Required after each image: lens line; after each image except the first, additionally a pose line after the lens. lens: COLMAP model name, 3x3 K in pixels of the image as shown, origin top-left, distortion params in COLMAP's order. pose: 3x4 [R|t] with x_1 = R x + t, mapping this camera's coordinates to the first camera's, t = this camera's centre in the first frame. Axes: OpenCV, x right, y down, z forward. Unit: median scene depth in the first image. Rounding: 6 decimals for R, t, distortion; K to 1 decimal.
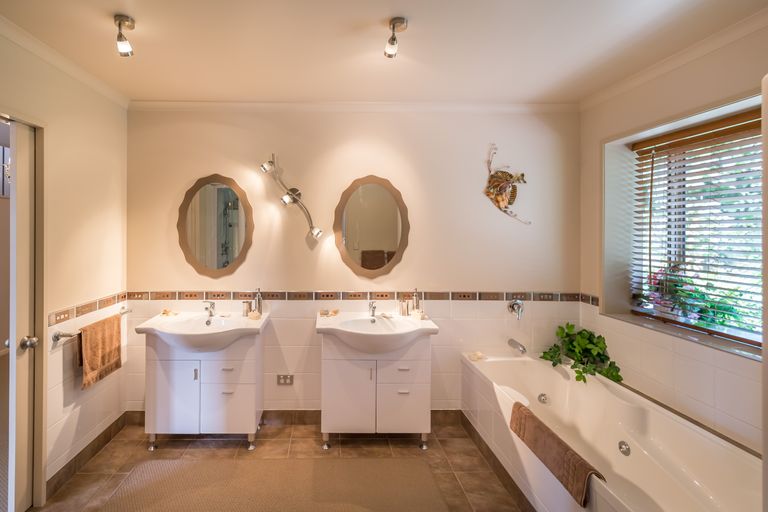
lens RADIAL K [[374.4, 0, 384.1], [0, 374.4, 225.3], [0, 0, 1]] dist [0.027617, -0.000008]
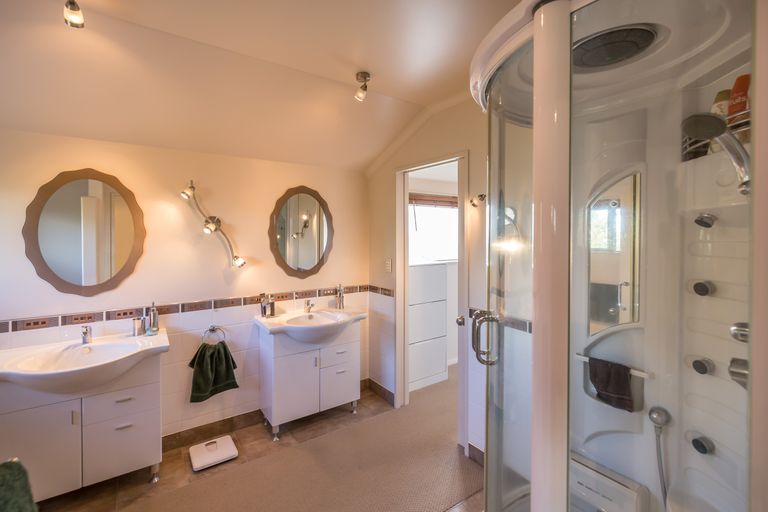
lens RADIAL K [[350.2, 0, 383.3], [0, 350.2, 227.7], [0, 0, 1]] dist [-0.000662, -0.000098]
pose [[0.816808, 0.006606, 0.576872, -0.457498], [0.000440, 0.999927, -0.012073, 0.001145], [-0.576909, 0.010115, 0.816745, 0.008935]]
